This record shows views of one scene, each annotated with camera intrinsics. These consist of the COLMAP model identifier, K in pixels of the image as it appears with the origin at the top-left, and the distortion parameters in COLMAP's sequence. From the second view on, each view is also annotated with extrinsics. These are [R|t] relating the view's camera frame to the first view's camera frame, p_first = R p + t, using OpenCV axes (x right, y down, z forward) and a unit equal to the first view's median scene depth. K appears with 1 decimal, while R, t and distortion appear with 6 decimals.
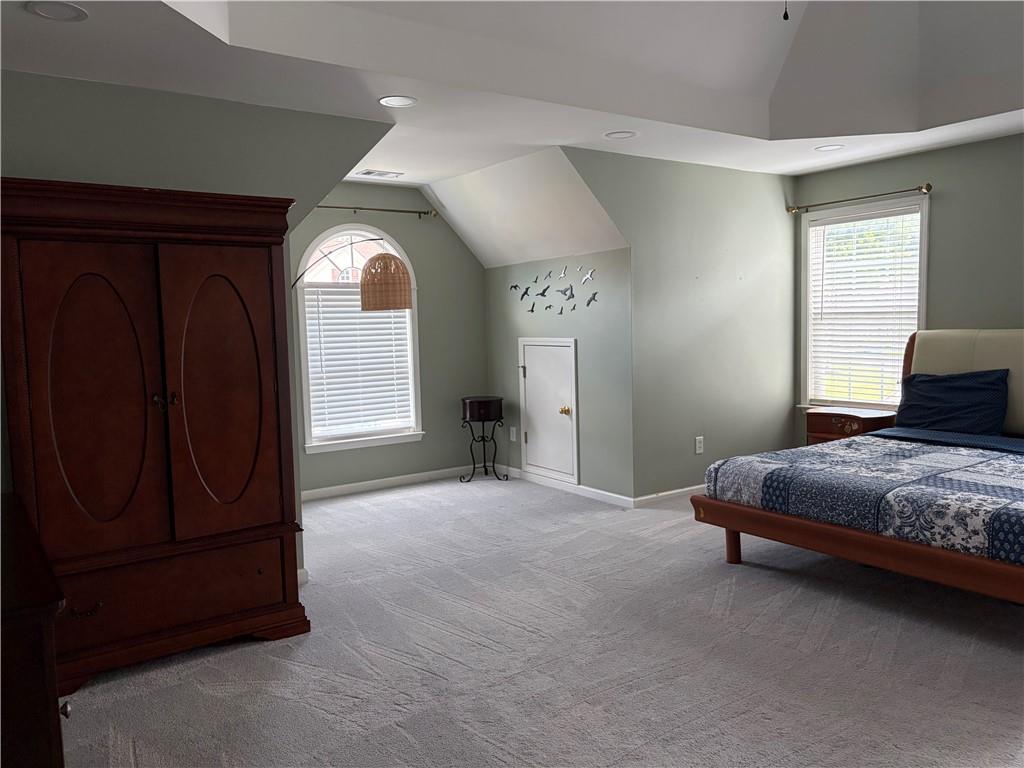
lens RADIAL K [[785.6, 0, 504.1], [0, 785.6, 385.0], [0, 0, 1]] dist [0.057437, -0.084824]
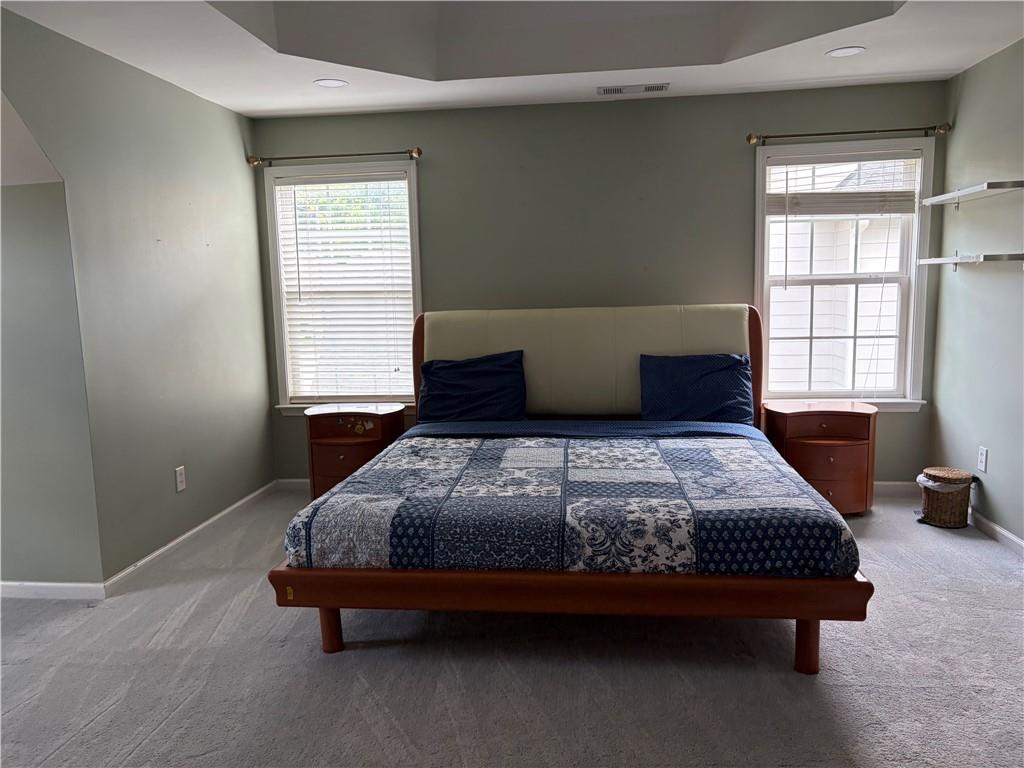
lens RADIAL K [[781.4, 0, 511.6], [0, 781.4, 381.1], [0, 0, 1]] dist [0.058862, -0.065487]
pose [[0.658195, -0.086139, 0.747903, -0.106632], [0.070816, 0.996112, 0.052405, -0.037194], [-0.749509, 0.018470, 0.661736, 0.423335]]
